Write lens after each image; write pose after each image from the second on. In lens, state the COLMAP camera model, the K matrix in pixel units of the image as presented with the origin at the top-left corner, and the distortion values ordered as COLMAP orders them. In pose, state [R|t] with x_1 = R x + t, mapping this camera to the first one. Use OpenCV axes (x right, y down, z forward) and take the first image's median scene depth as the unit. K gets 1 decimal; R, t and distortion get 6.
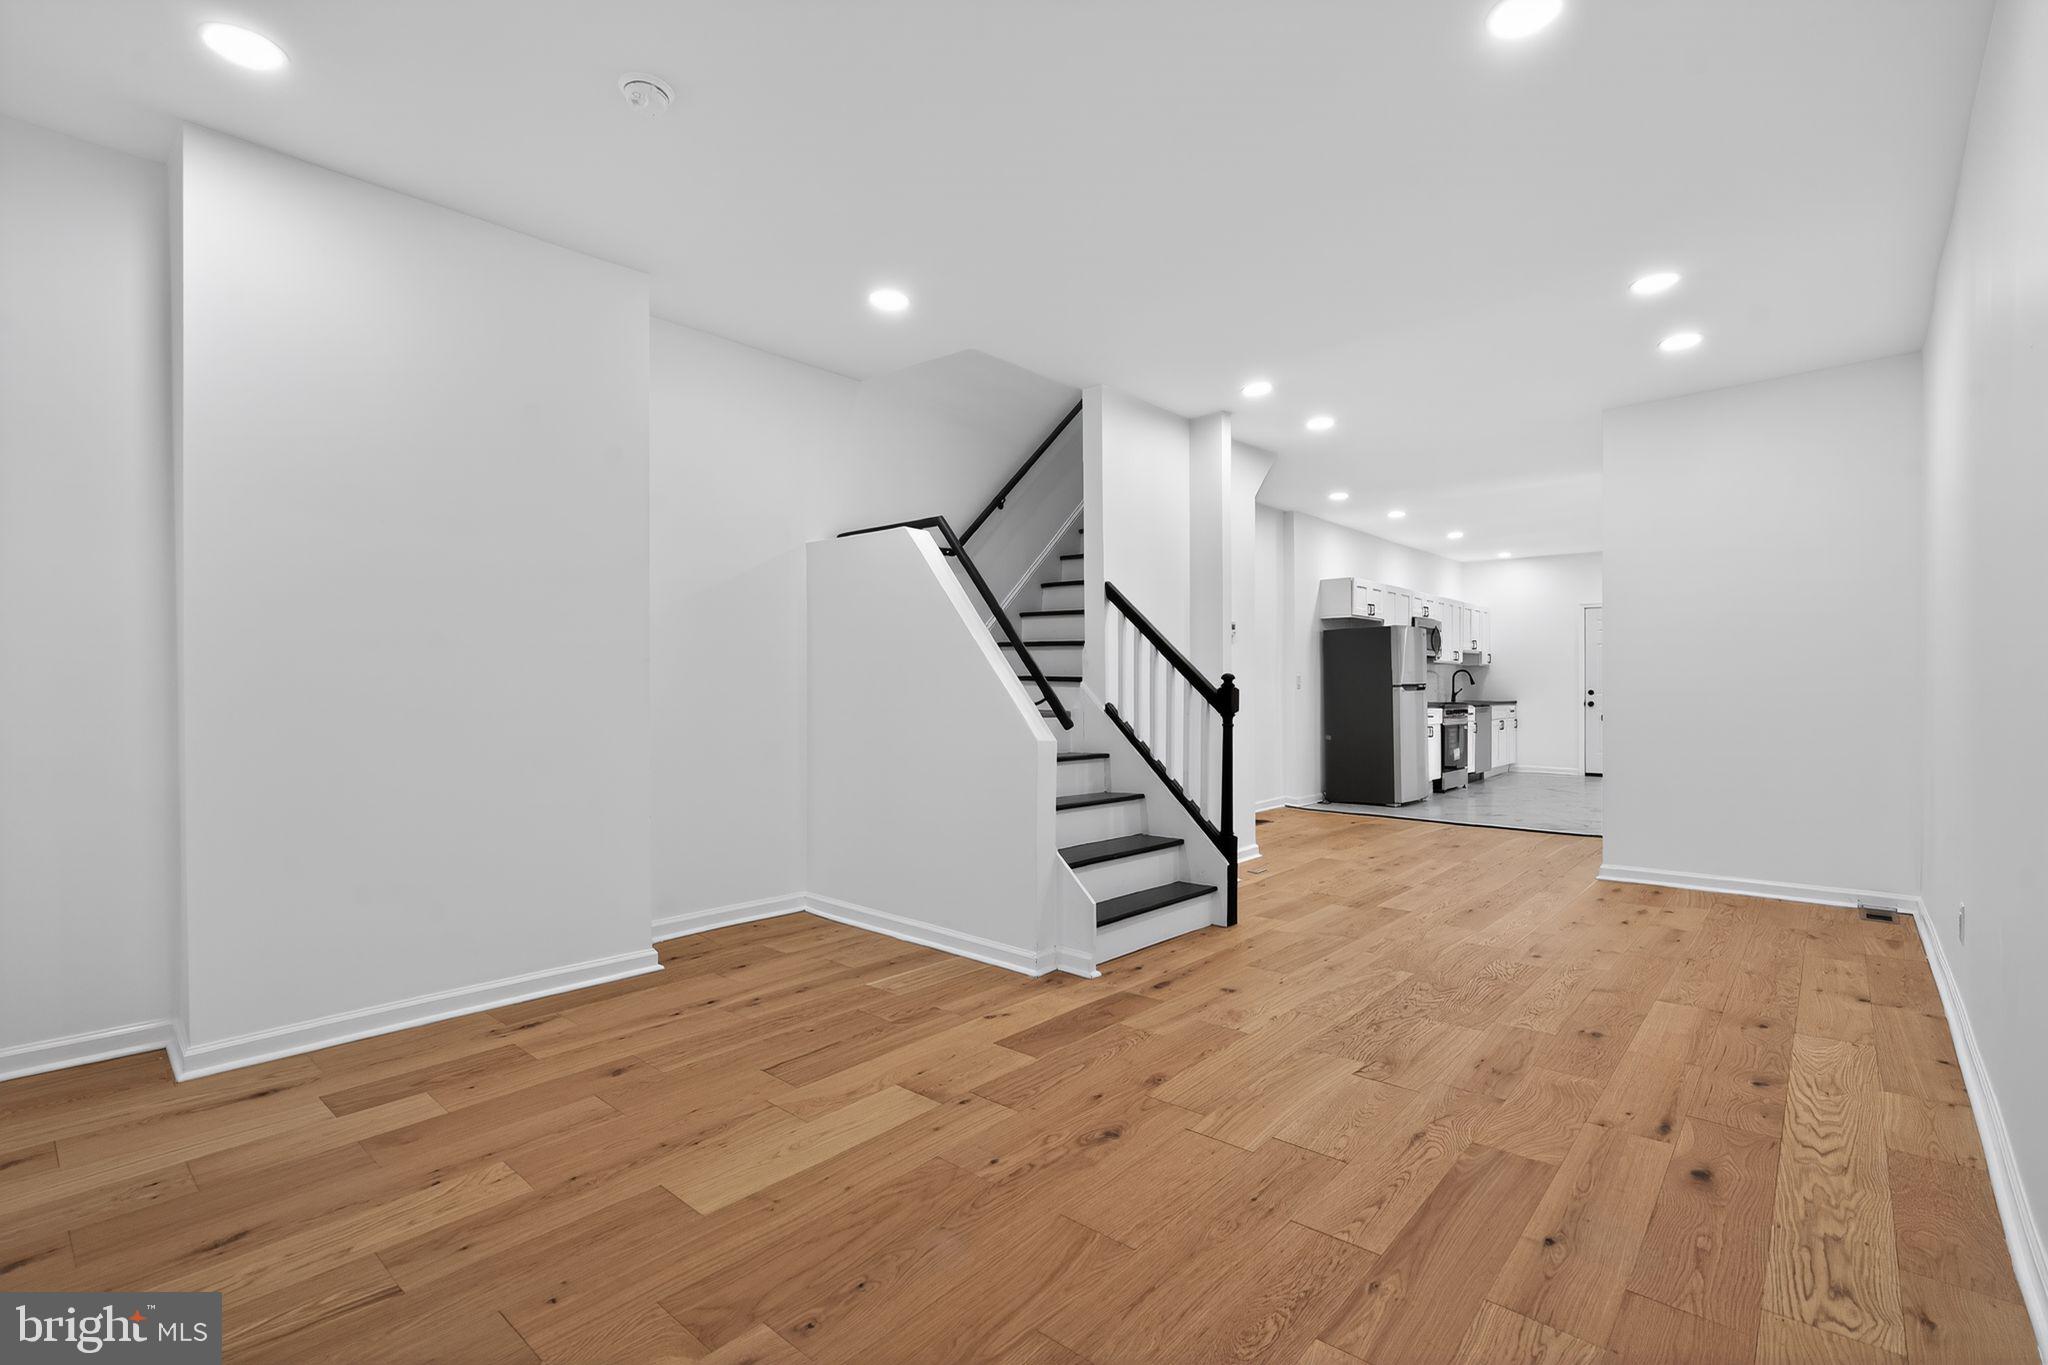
lens RADIAL K [[921.4, 0, 1030.5], [0, 921.4, 696.8], [0, 0, 1]] dist [-0.008868, 0.003194]
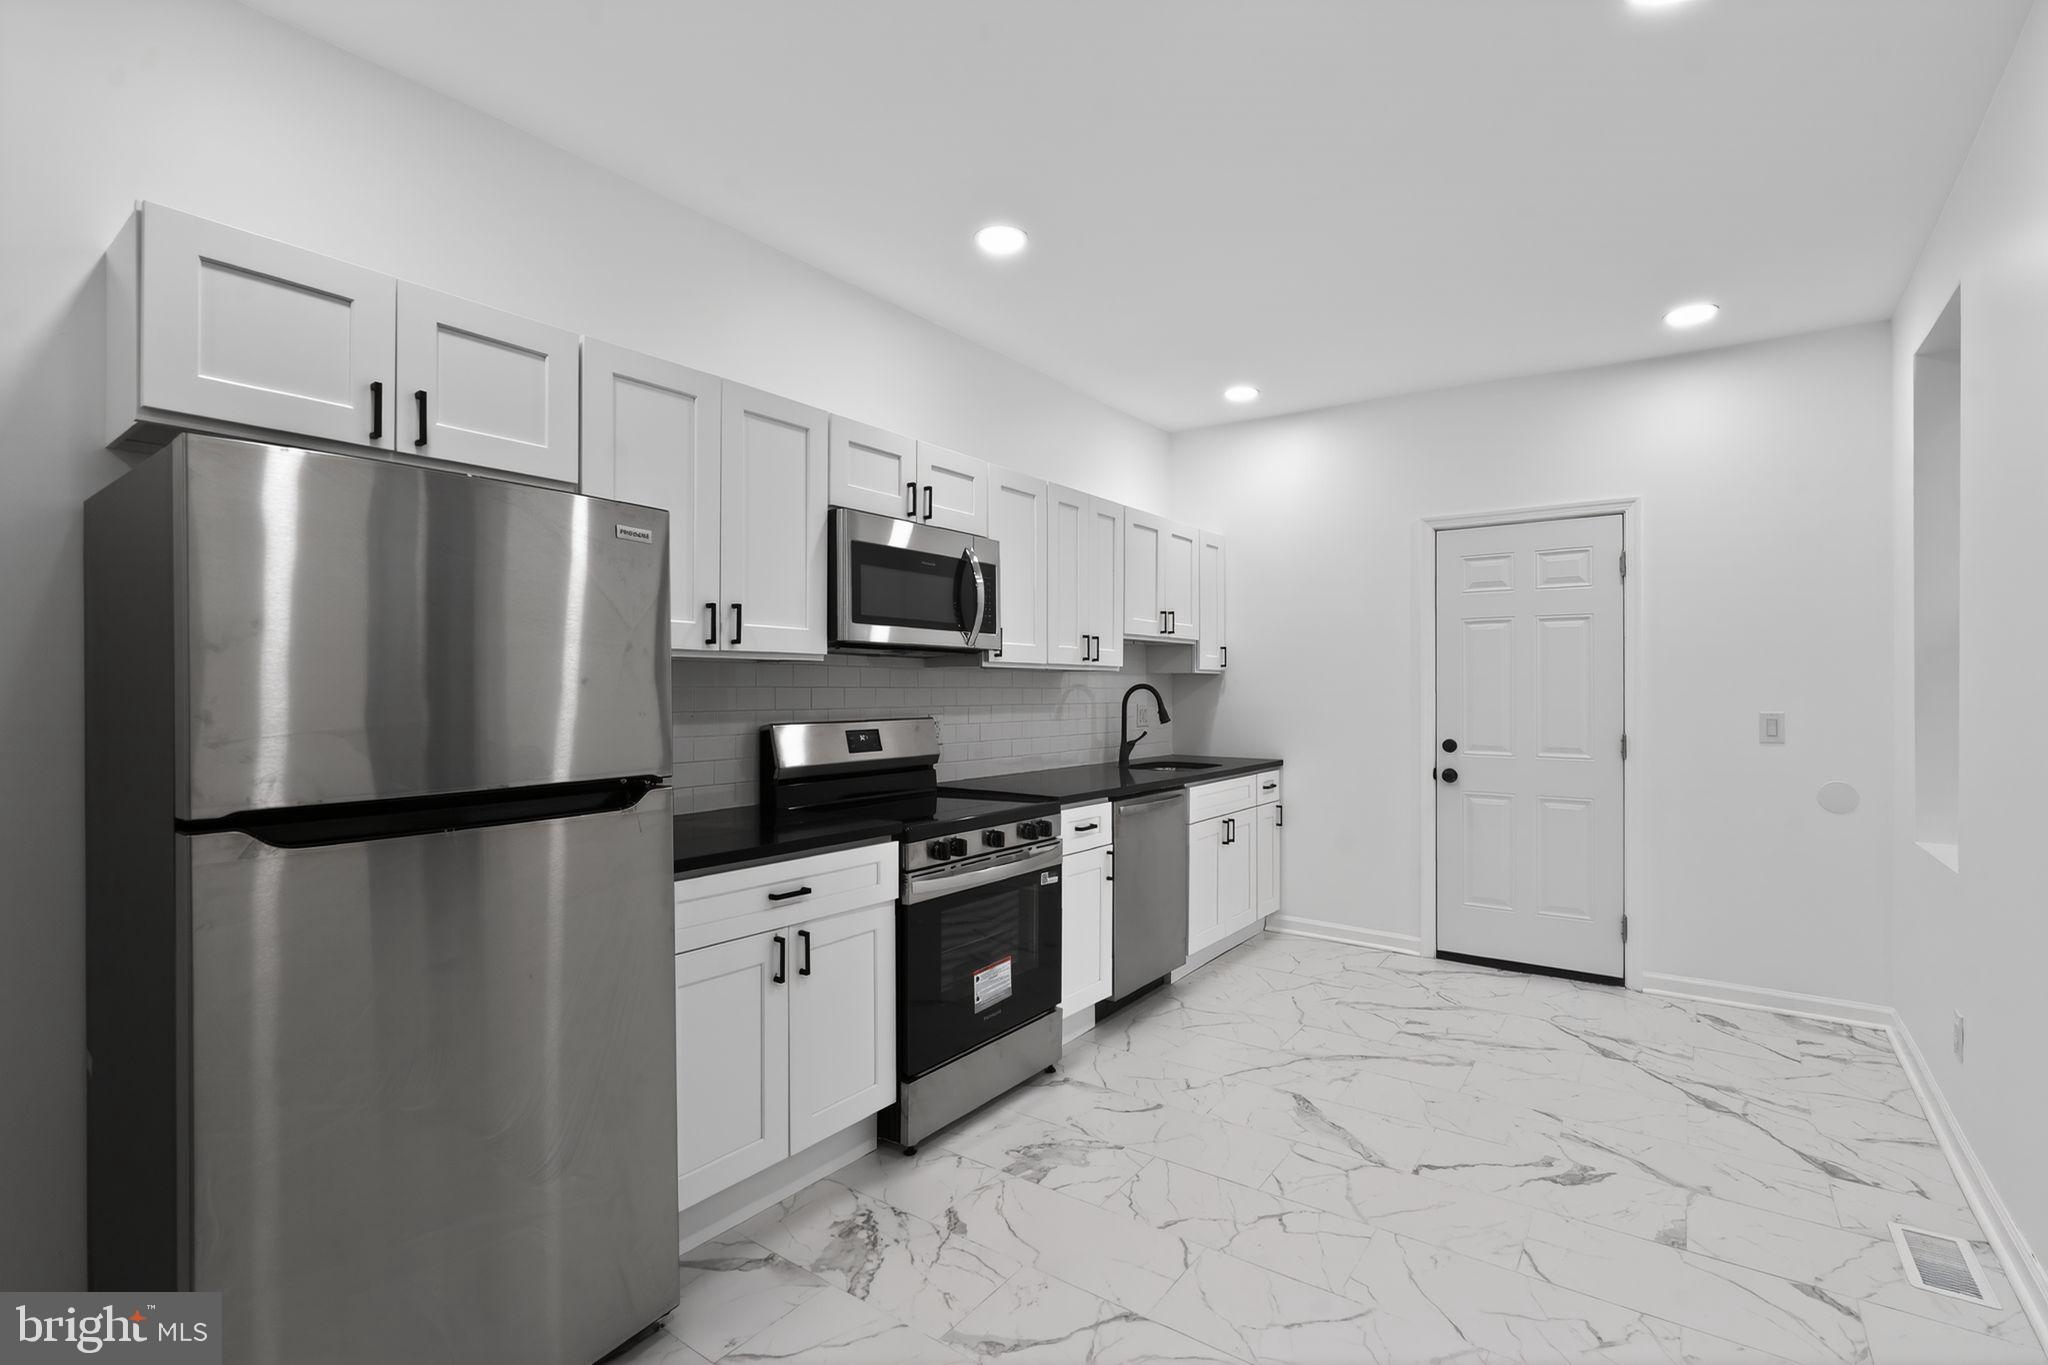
lens RADIAL K [[921.4, 0, 1033.9], [0, 921.4, 688.8], [0, 0, 1]] dist [-0.008868, 0.003194]
pose [[0.993618, 0.008054, 0.112512, 1.325383], [-0.006750, 0.999906, -0.011972, -0.079057], [-0.112598, 0.011137, 0.993578, 2.143531]]
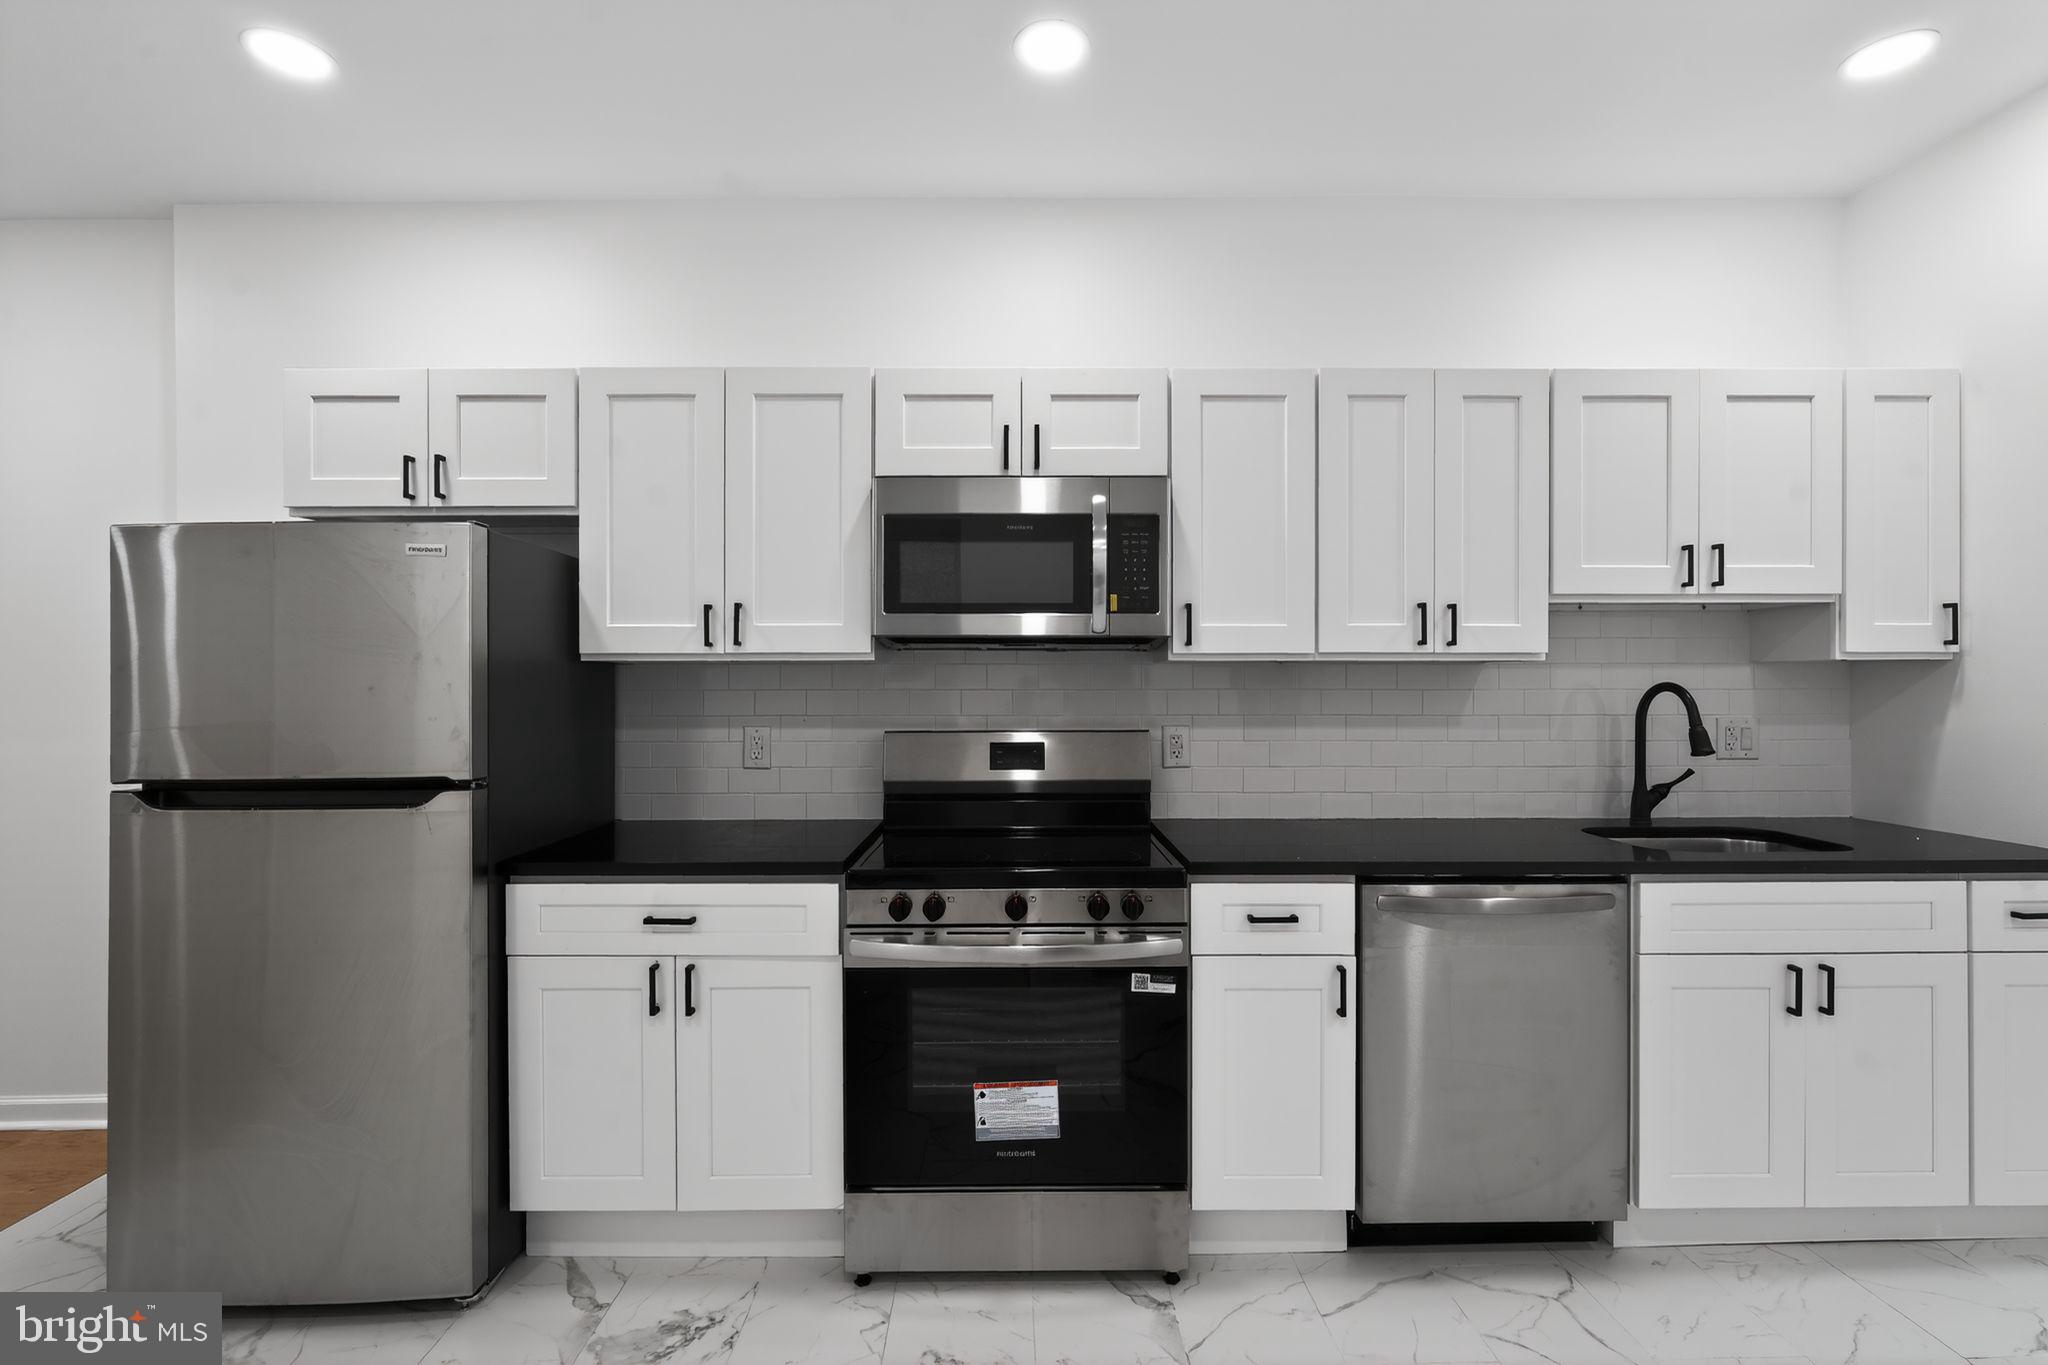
lens RADIAL K [[921.4, 0, 1023.7], [0, 921.4, 690.1], [0, 0, 1]] dist [-0.008868, 0.003194]
pose [[0.683683, 0.011102, -0.729694, 1.834394], [-0.011641, 0.999923, 0.004307, -0.094567], [0.729686, 0.005550, 0.683760, 2.594181]]
